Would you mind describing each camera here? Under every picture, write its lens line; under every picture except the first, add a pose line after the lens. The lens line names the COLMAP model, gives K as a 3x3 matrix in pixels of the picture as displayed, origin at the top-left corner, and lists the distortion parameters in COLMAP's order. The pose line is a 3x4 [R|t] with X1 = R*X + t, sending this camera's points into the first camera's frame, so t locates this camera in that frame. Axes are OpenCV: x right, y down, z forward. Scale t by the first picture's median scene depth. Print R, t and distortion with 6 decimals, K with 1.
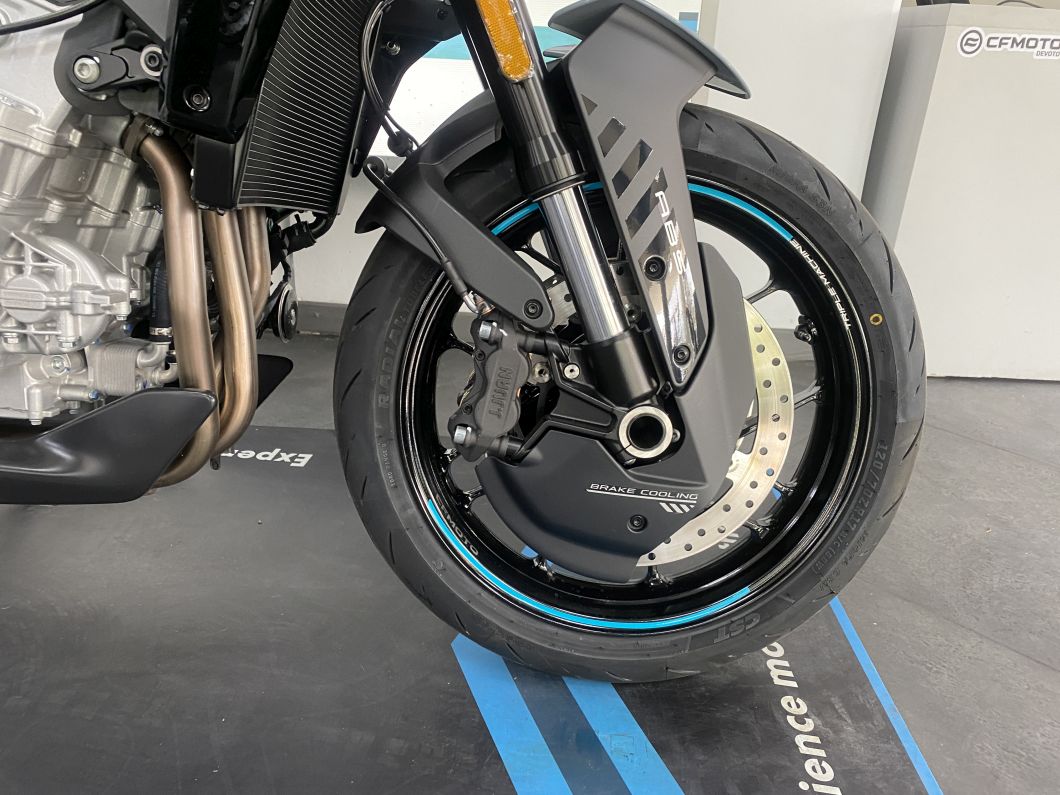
lens RADIAL K [[795.7, 0, 525.6], [0, 795.7, 396.2], [0, 0, 1]] dist [0.016043, -0.014276]
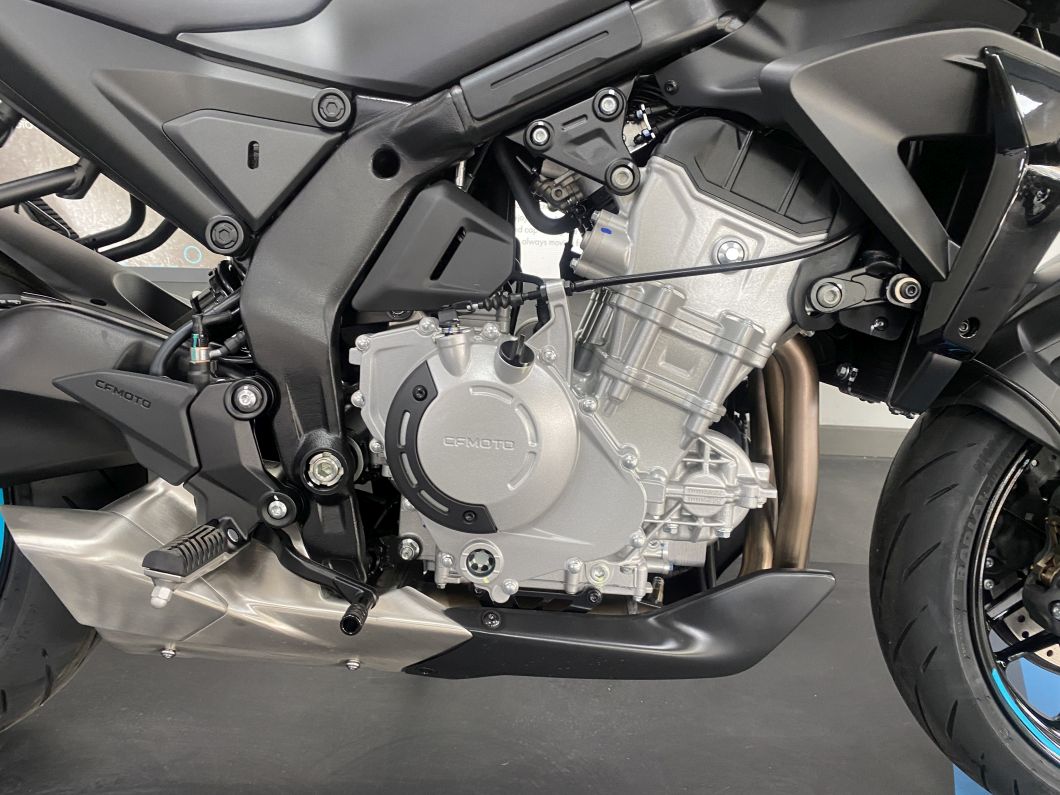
lens RADIAL K [[812.2, 0, 501.9], [0, 812.2, 396.7], [0, 0, 1]] dist [0.057162, -0.078305]
pose [[0.999851, -0.007415, -0.015594, -0.739227], [0.006457, 0.998141, -0.060604, -0.158570], [0.016015, 0.060494, 0.998040, -0.073275]]
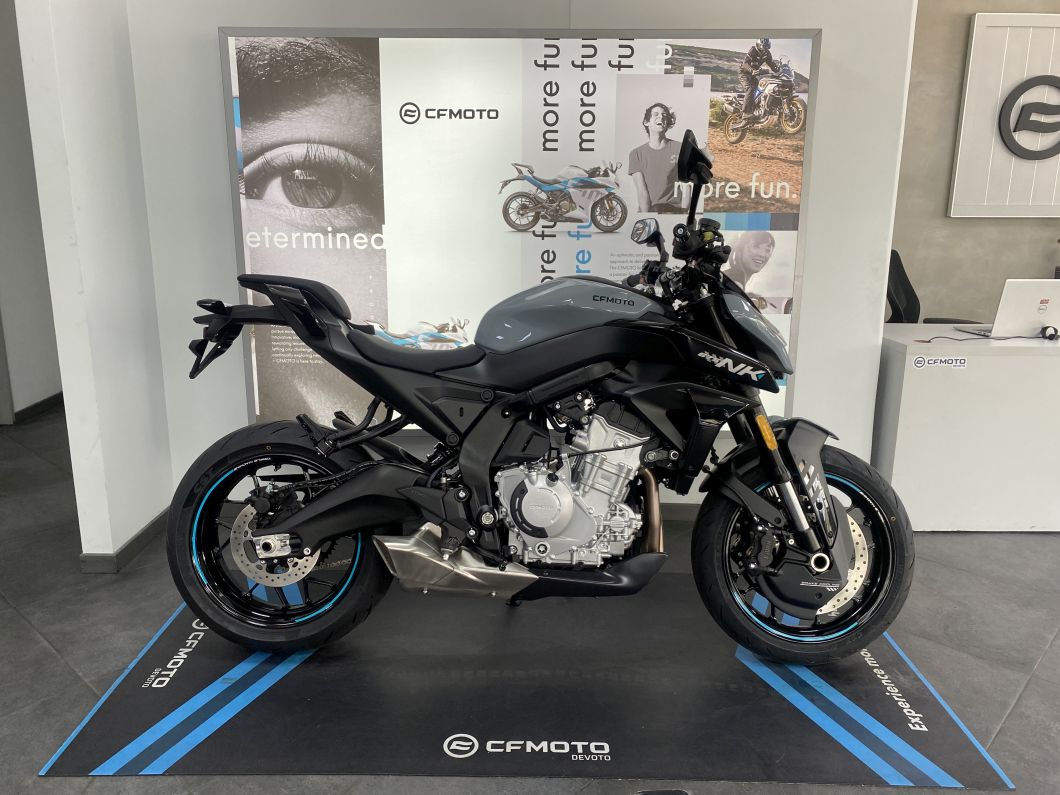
lens RADIAL K [[805.1, 0, 531.2], [0, 805.1, 394.7], [0, 0, 1]] dist [0.019461, -0.002947]
pose [[0.999390, -0.032318, 0.013205, -0.830273], [0.034220, 0.981740, -0.187125, -0.035422], [-0.006916, 0.187463, 0.982247, -1.808510]]
